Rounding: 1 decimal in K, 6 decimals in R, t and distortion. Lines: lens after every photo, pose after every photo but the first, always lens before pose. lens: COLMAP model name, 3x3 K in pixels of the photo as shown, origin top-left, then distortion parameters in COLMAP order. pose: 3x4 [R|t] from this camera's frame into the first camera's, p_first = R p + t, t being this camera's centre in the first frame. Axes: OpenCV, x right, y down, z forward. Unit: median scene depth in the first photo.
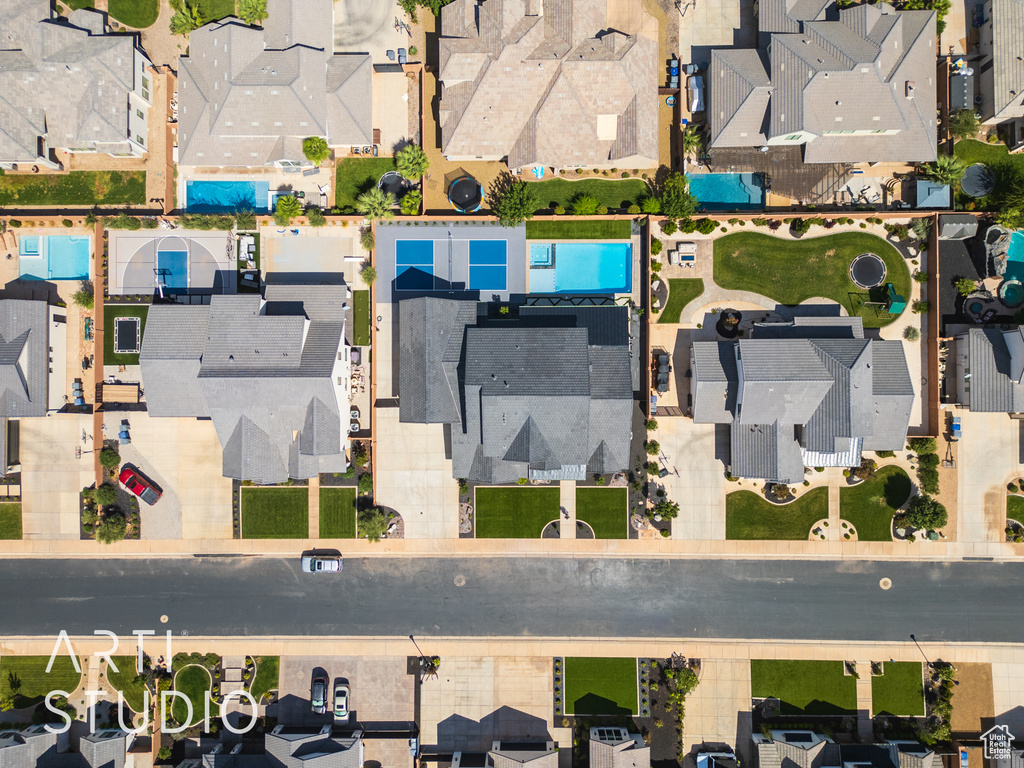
lens RADIAL K [[721.5, 0, 512.3], [0, 721.5, 378.6], [0, 0, 1]] dist [0.076451, -0.074388]
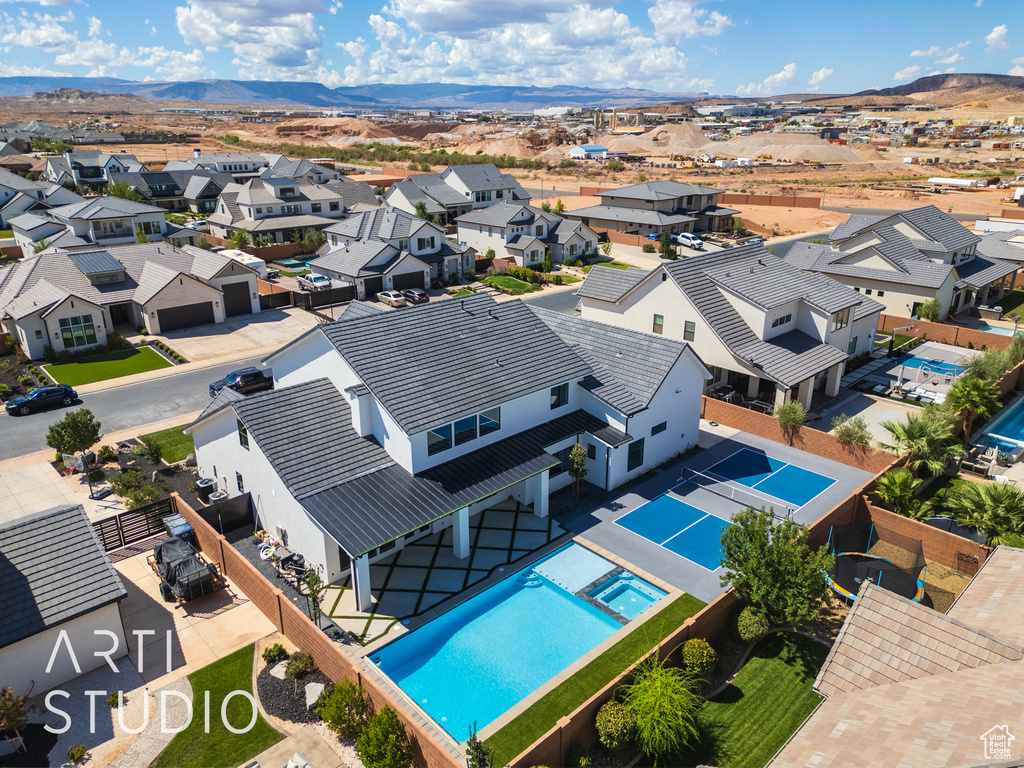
lens RADIAL K [[721.5, 0, 512.3], [0, 721.5, 378.6], [0, 0, 1]] dist [0.076451, -0.074388]
pose [[-0.726658, 0.251284, -0.639394, 0.300860], [-0.686430, -0.227689, 0.690631, -0.369748], [0.027962, 0.940752, 0.337941, 0.770480]]
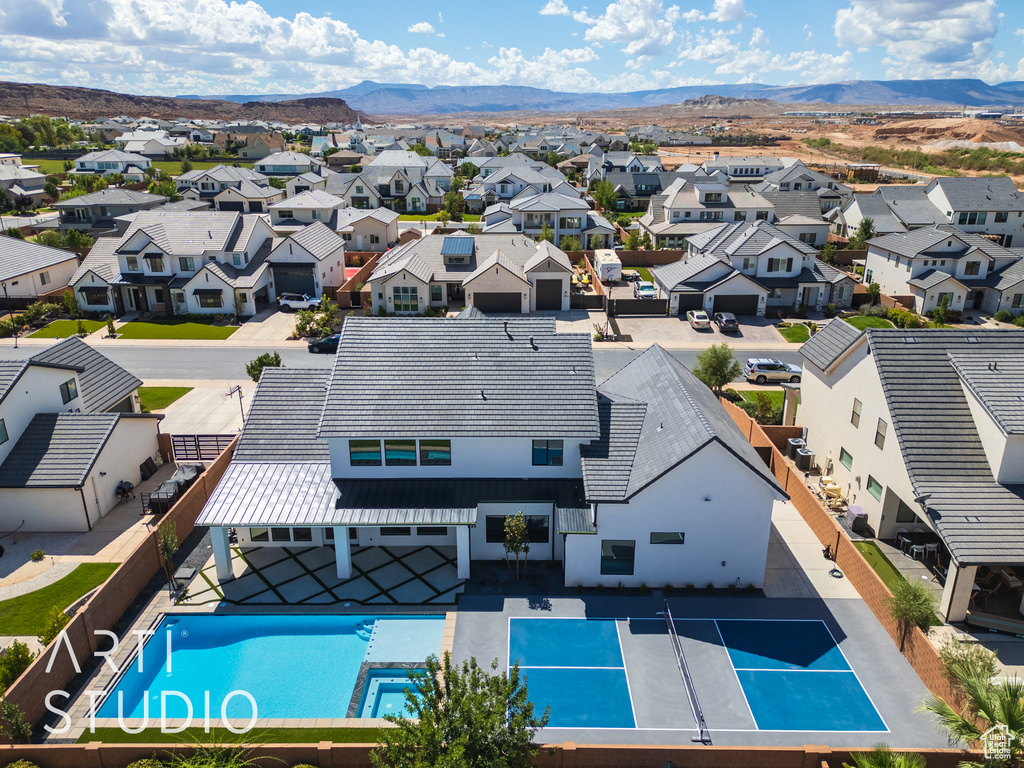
lens RADIAL K [[734.9, 0, 513.2], [0, 734.9, 380.6], [0, 0, 1]] dist [0.064371, -0.057703]
pose [[-0.999770, 0.016815, 0.013286, -0.016281], [0.007326, -0.314444, 0.949248, -0.437301], [0.020140, 0.949127, 0.314249, 0.777851]]
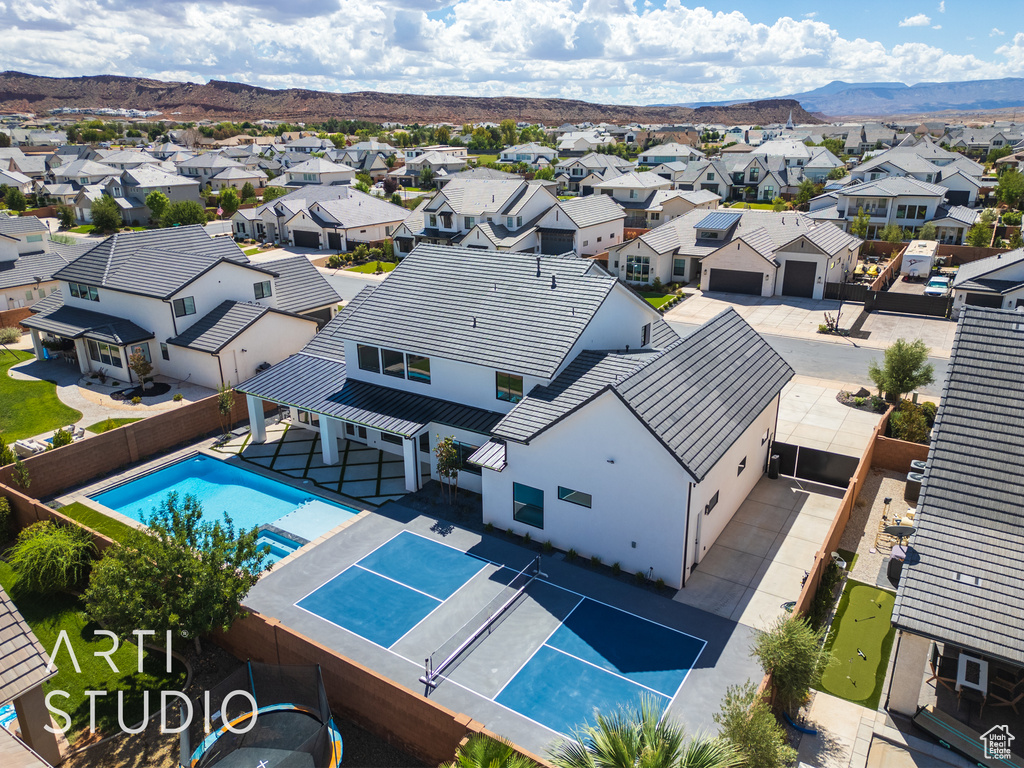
lens RADIAL K [[721.5, 0, 512.3], [0, 721.5, 378.6], [0, 0, 1]] dist [0.076451, -0.074388]
pose [[-0.836977, -0.150417, 0.526160, -0.233214], [0.546955, -0.260858, 0.795483, -0.364125], [0.017599, 0.953587, 0.300603, 0.825286]]
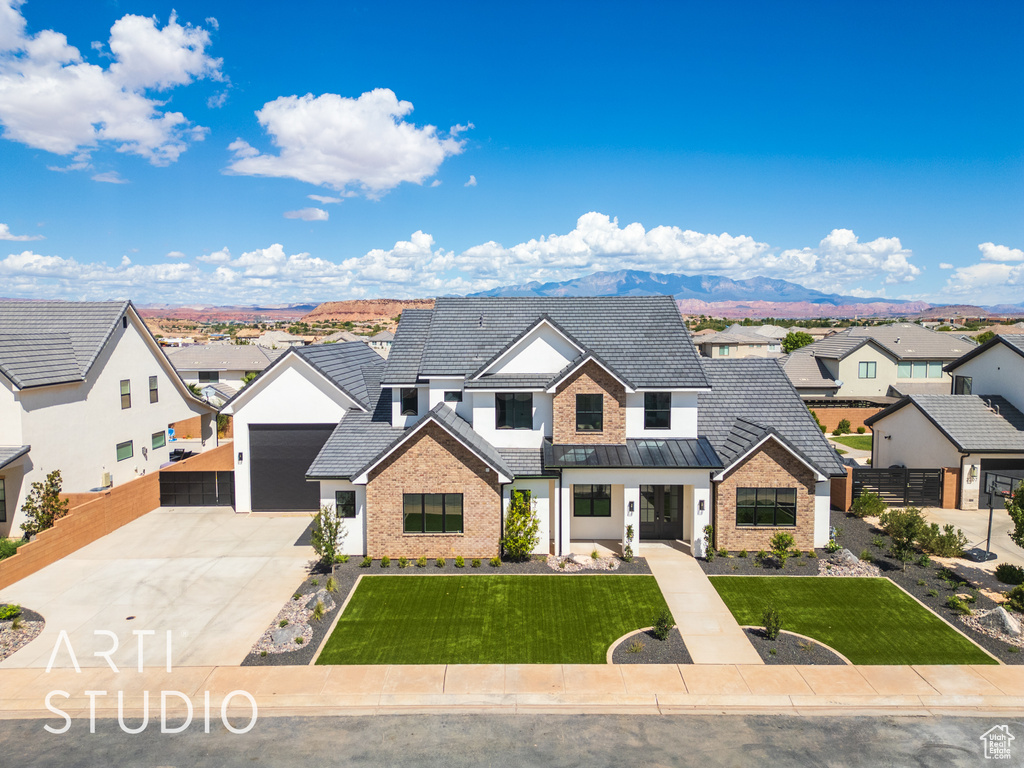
lens RADIAL K [[721.5, 0, 512.3], [0, 721.5, 378.6], [0, 0, 1]] dist [0.076451, -0.074388]
pose [[0.999791, 0.015251, -0.013578, 0.012036], [-0.014921, 0.091672, -0.995677, 0.438238], [-0.013940, 0.995672, 0.091880, 0.895856]]
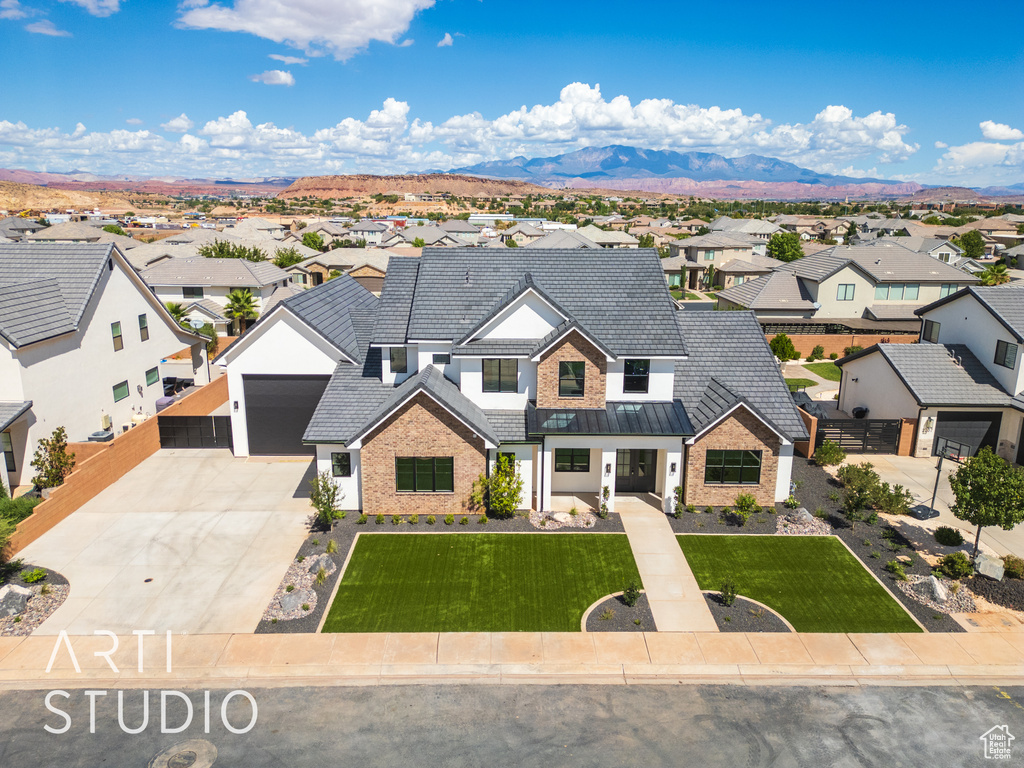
lens RADIAL K [[721.5, 0, 512.3], [0, 721.5, 378.6], [0, 0, 1]] dist [0.076451, -0.074388]
pose [[0.999655, 0.023454, 0.011795, 0.010427], [0.005504, 0.252062, -0.967695, 0.445261], [-0.025669, 0.967427, 0.251846, 0.854892]]
